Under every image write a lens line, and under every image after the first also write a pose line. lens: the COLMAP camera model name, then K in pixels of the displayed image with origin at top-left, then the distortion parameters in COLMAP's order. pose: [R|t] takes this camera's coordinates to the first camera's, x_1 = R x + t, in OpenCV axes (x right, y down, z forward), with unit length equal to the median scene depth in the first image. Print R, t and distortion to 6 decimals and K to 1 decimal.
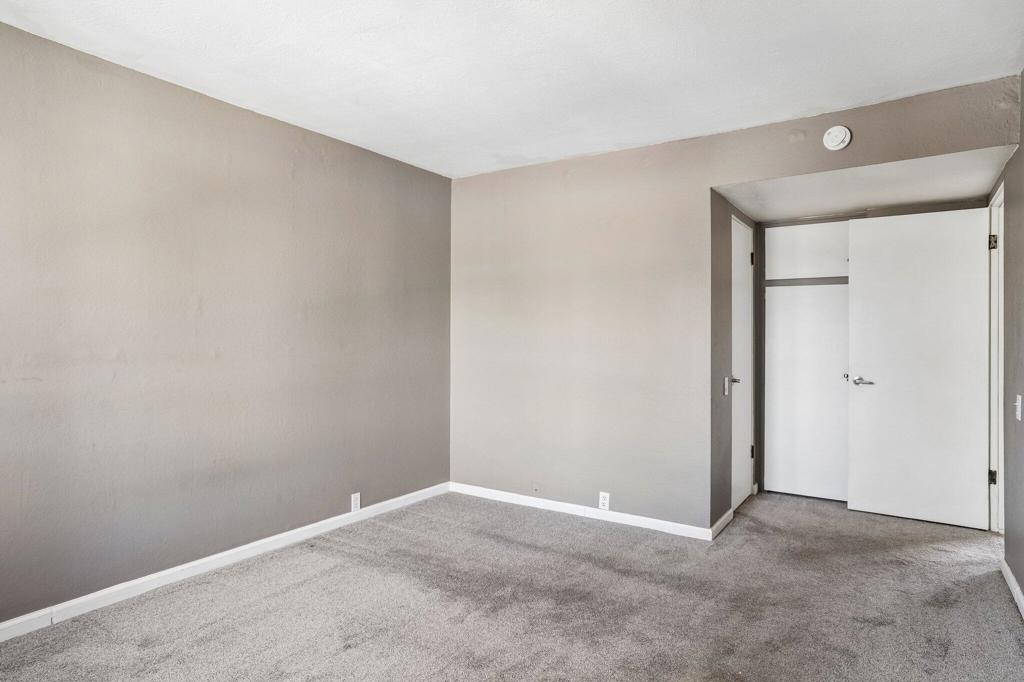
lens RADIAL K [[596.0, 0, 506.7], [0, 596.0, 338.5], [0, 0, 1]] dist [-0.007087, 0.005043]
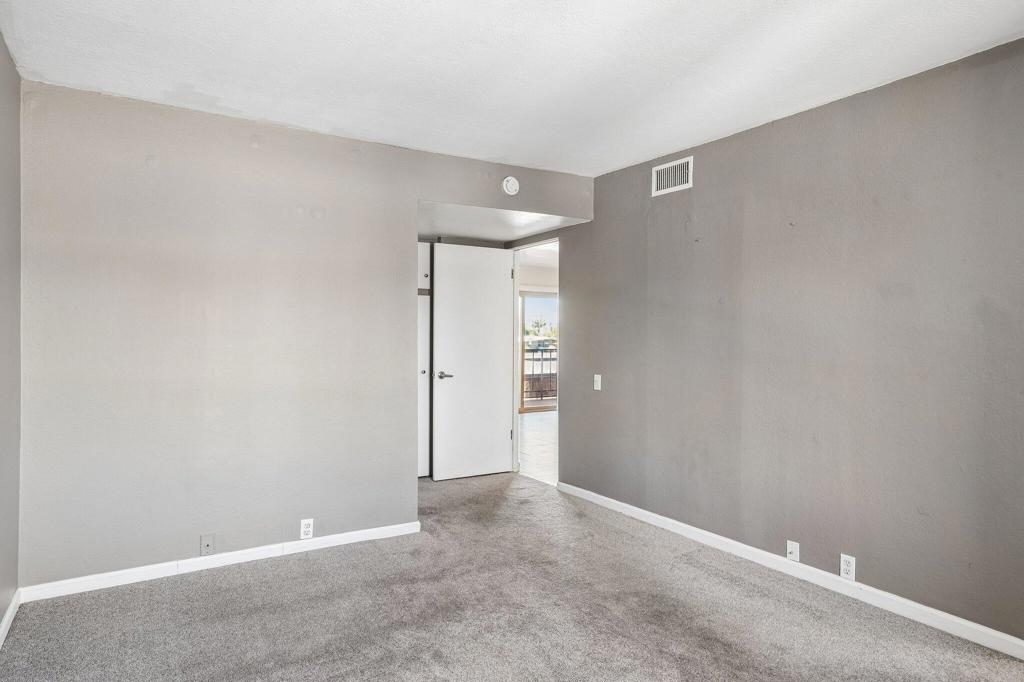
lens RADIAL K [[620.7, 0, 508.6], [0, 620.7, 338.8], [0, 0, 1]] dist [-0.005056, 0.007115]
pose [[0.413764, -0.007102, 0.910357, -0.597208], [0.006523, 0.999967, 0.004836, -0.009423], [-0.910361, 0.003937, 0.413796, 0.391603]]
